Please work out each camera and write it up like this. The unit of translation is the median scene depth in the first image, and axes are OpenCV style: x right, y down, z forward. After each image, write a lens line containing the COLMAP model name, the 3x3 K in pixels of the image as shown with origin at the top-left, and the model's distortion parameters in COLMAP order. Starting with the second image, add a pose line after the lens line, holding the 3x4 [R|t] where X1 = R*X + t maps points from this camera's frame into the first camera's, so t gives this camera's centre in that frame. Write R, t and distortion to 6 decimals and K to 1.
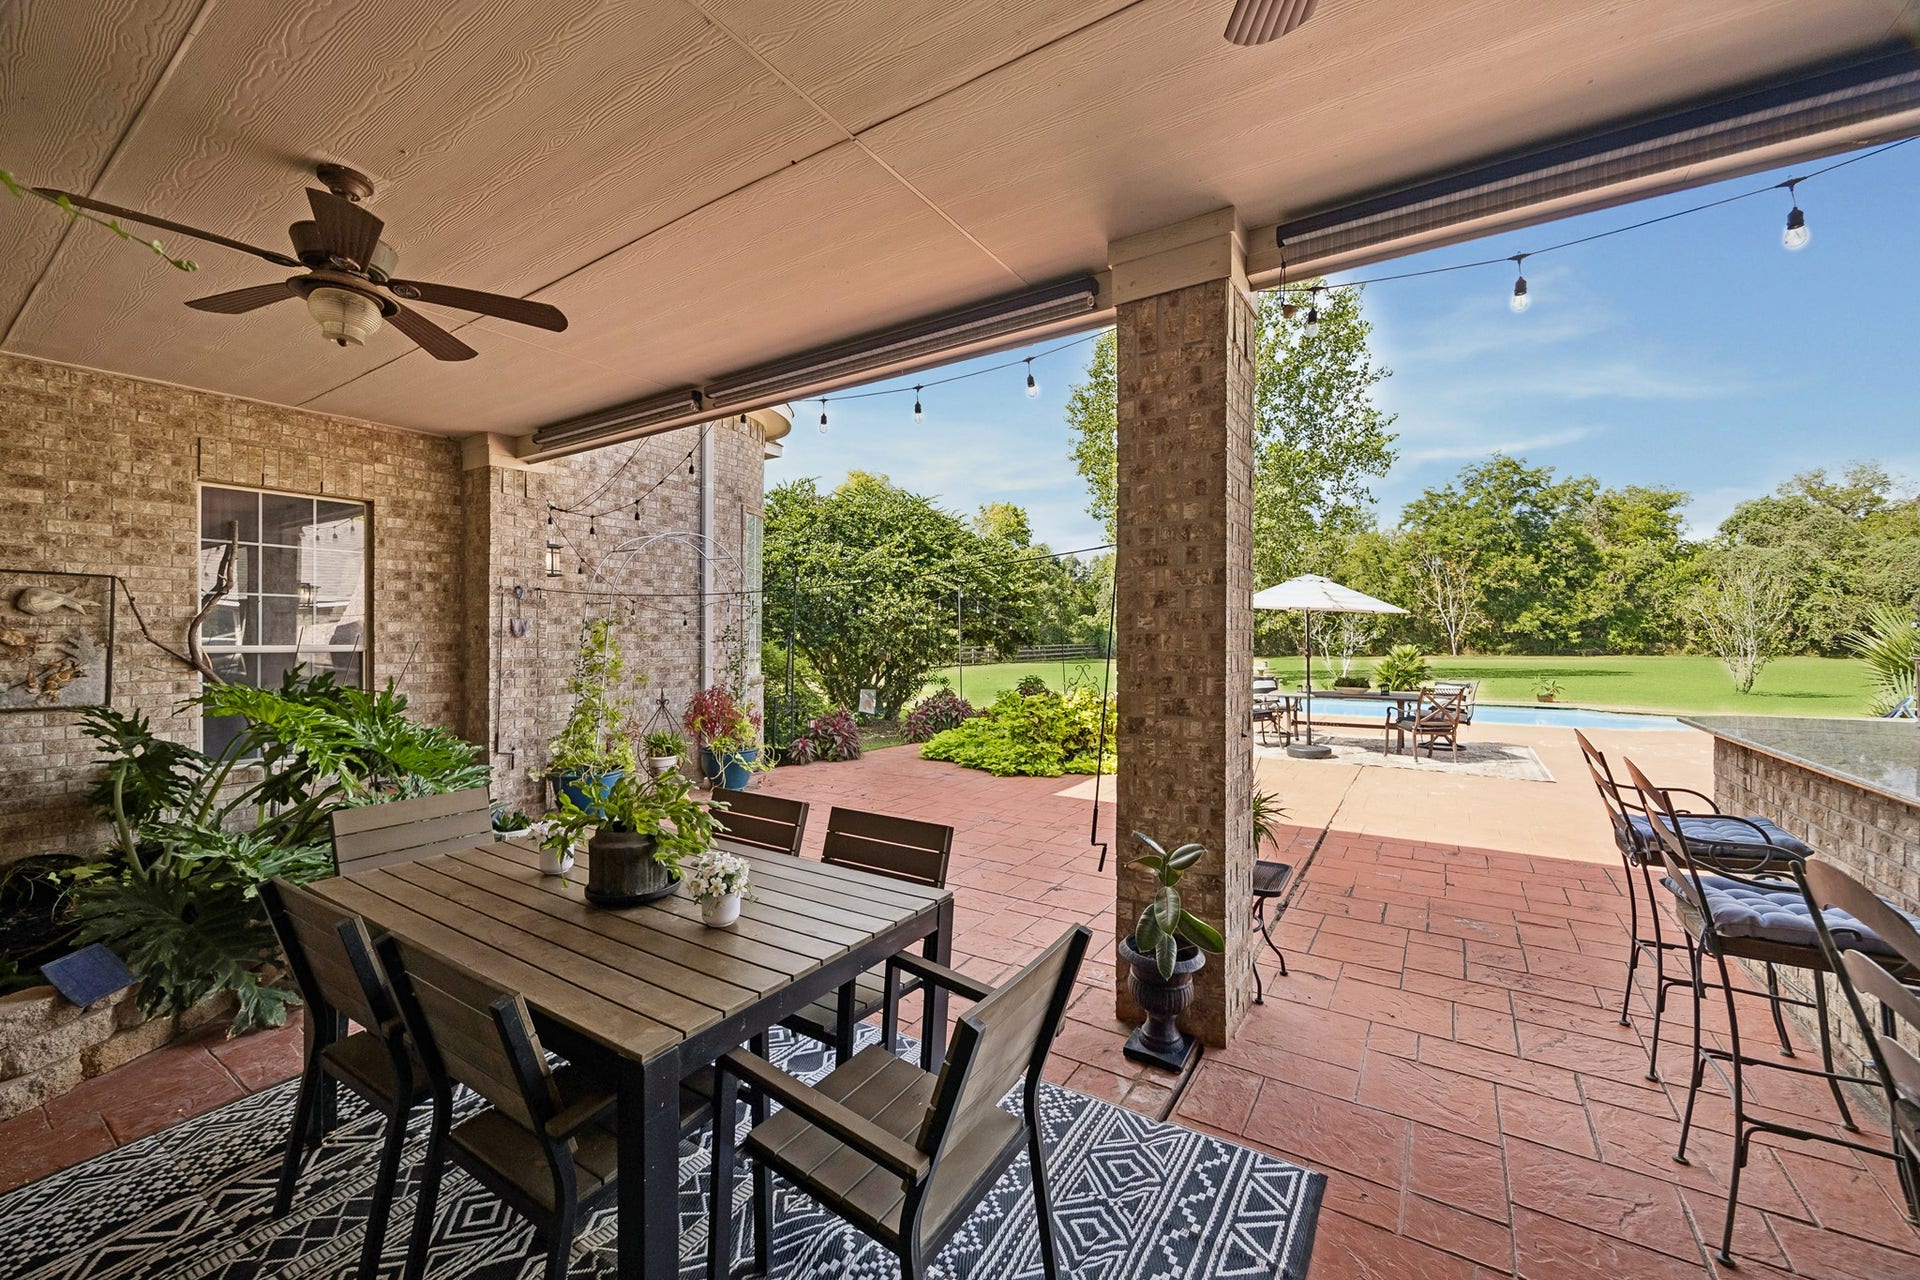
lens RADIAL K [[732.1, 0, 963.0], [0, 732.1, 640.2], [0, 0, 1]] dist [0.000242, 0.000065]
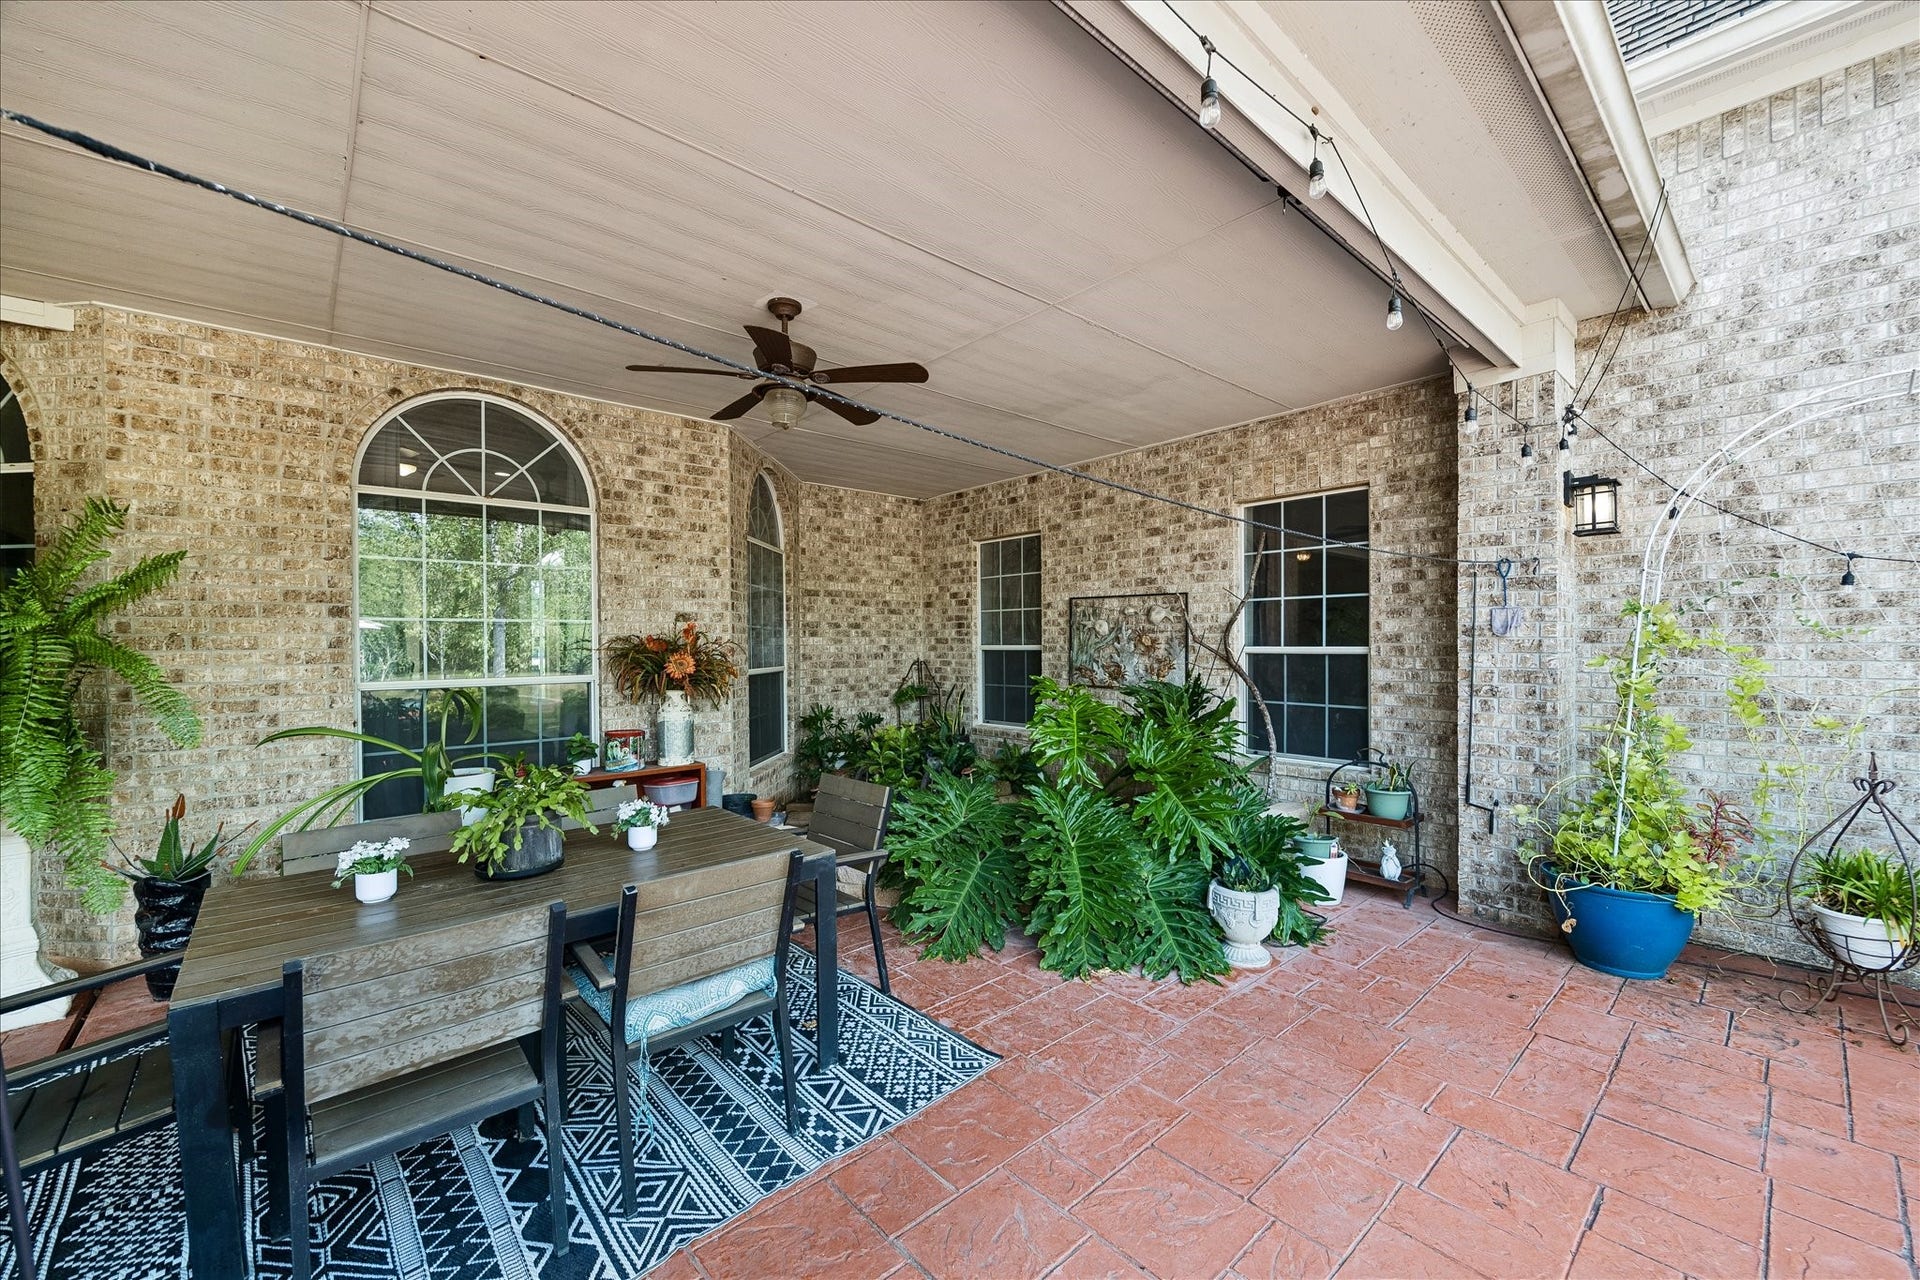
lens RADIAL K [[732.1, 0, 959.8], [0, 732.1, 643.2], [0, 0, 1]] dist [0.000242, 0.000065]
pose [[-0.245046, 0.001915, -0.969510, 0.155877], [0.003126, 0.999994, 0.001185, -0.000356], [0.969506, -0.002740, -0.245050, 0.715435]]
